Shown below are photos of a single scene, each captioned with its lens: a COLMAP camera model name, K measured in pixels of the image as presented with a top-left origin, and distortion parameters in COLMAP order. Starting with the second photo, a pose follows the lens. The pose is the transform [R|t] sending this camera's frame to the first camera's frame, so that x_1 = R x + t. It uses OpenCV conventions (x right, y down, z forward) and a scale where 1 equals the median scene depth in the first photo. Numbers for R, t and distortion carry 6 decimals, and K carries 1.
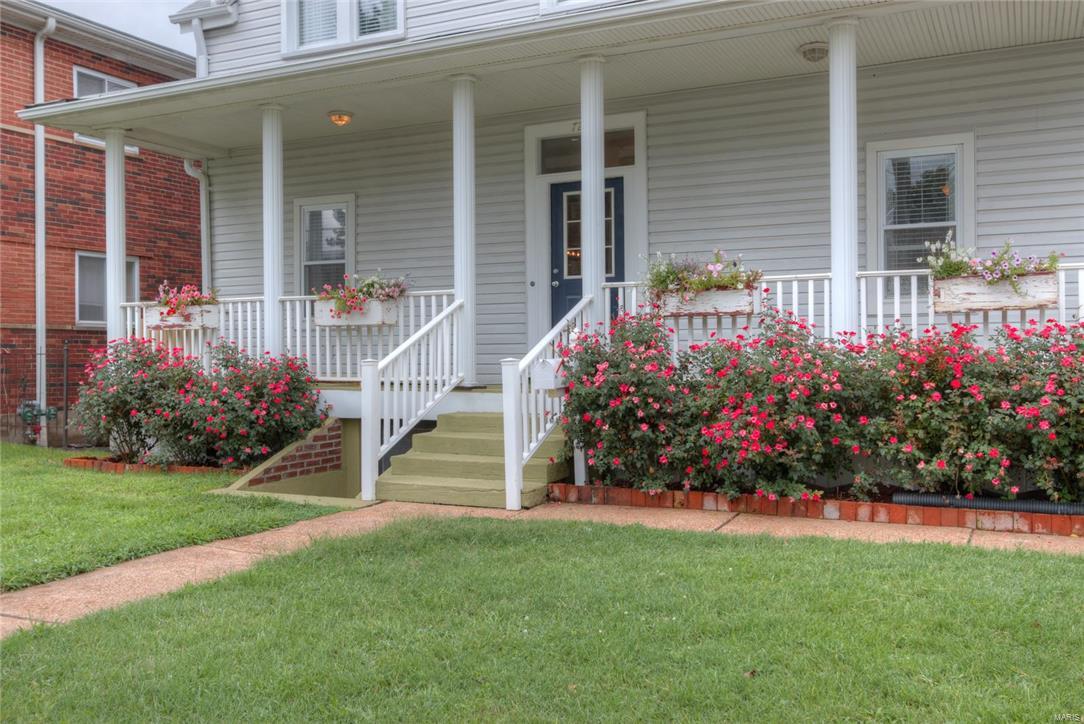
lens RADIAL K [[1012.4, 0, 541.9], [0, 1012.4, 361.1], [0, 0, 1]] dist [-0.011525, 0.000000]
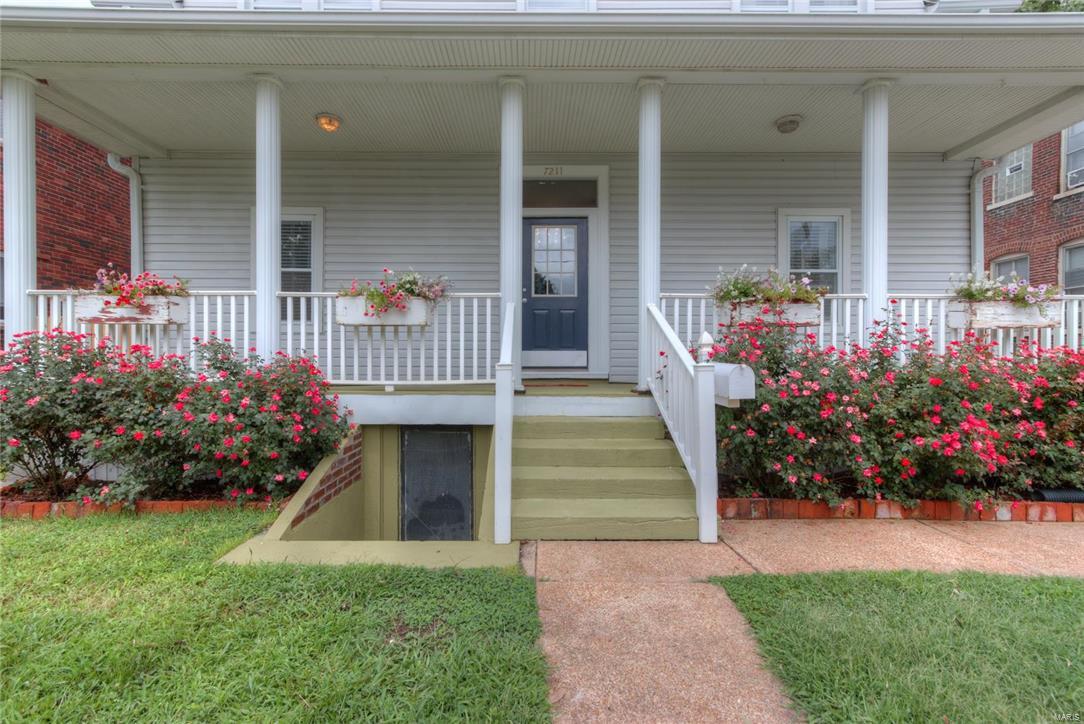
lens RADIAL K [[489.8, 0, 540.2], [0, 489.8, 363.0], [0, 0, 1]] dist [0.005938, 0.001123]
pose [[0.895989, 0.009002, 0.443985, -0.255008], [-0.008345, 0.999959, -0.003434, -0.000105], [-0.443998, -0.000628, 0.896028, 0.524333]]
